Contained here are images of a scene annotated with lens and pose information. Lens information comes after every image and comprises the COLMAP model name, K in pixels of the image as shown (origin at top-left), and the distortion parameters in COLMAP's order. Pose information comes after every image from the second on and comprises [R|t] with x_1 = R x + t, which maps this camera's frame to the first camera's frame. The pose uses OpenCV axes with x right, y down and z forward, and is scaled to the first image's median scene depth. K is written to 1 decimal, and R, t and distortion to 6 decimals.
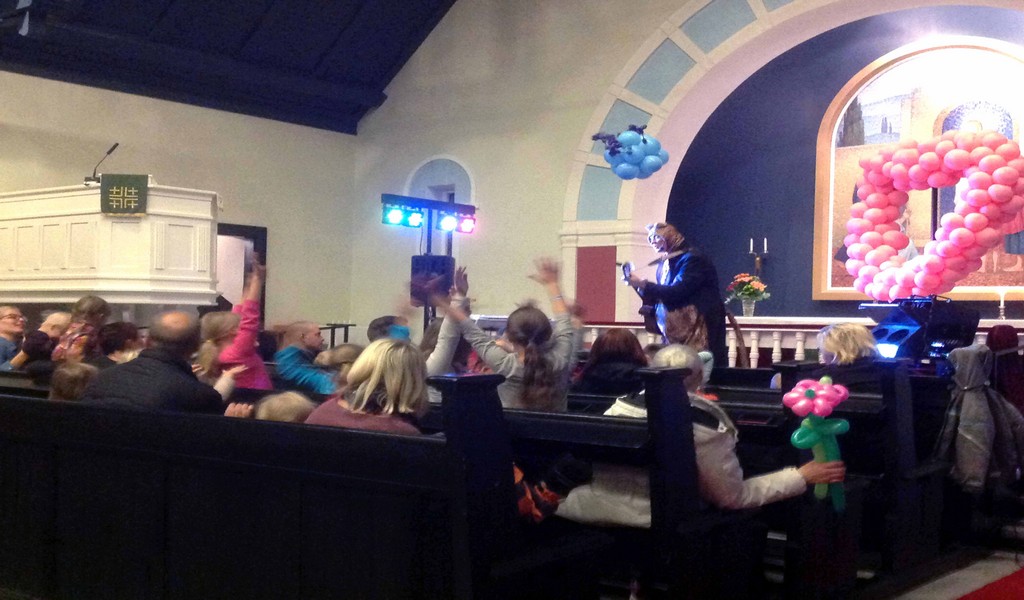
lens RADIAL K [[1170.2, 0, 507.9], [0, 1170.2, 330.7], [0, 0, 1]] dist [0.063743, -0.043556]
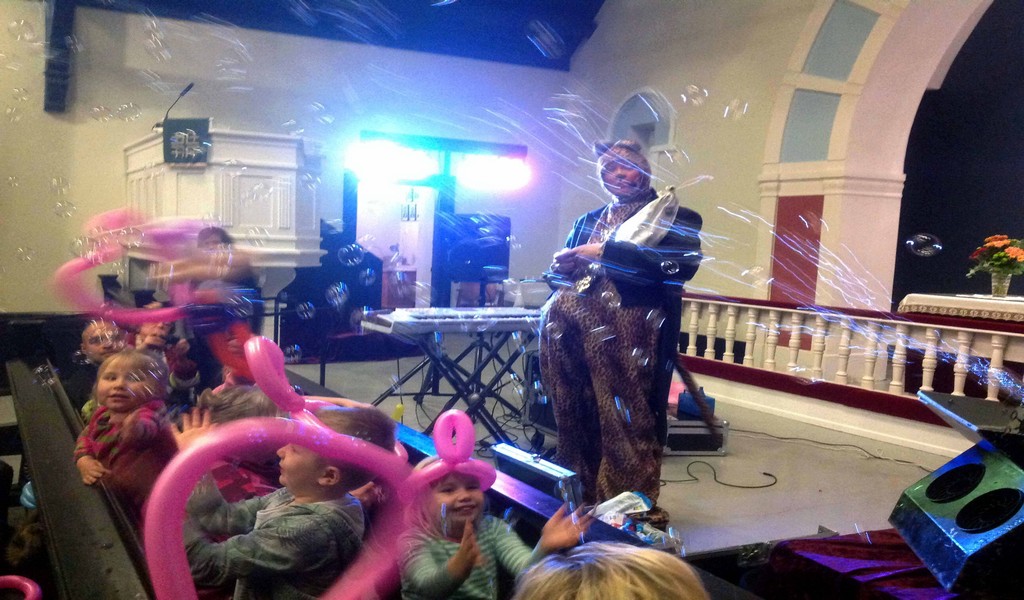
lens RADIAL K [[959.0, 0, 508.2], [0, 959.0, 334.8], [0, 0, 1]] dist [0.078787, -0.205051]
pose [[0.927878, 0.051032, -0.369375, 0.170423], [-0.020756, 0.996123, 0.085484, -0.038323], [0.372305, -0.071653, 0.925340, 0.407862]]
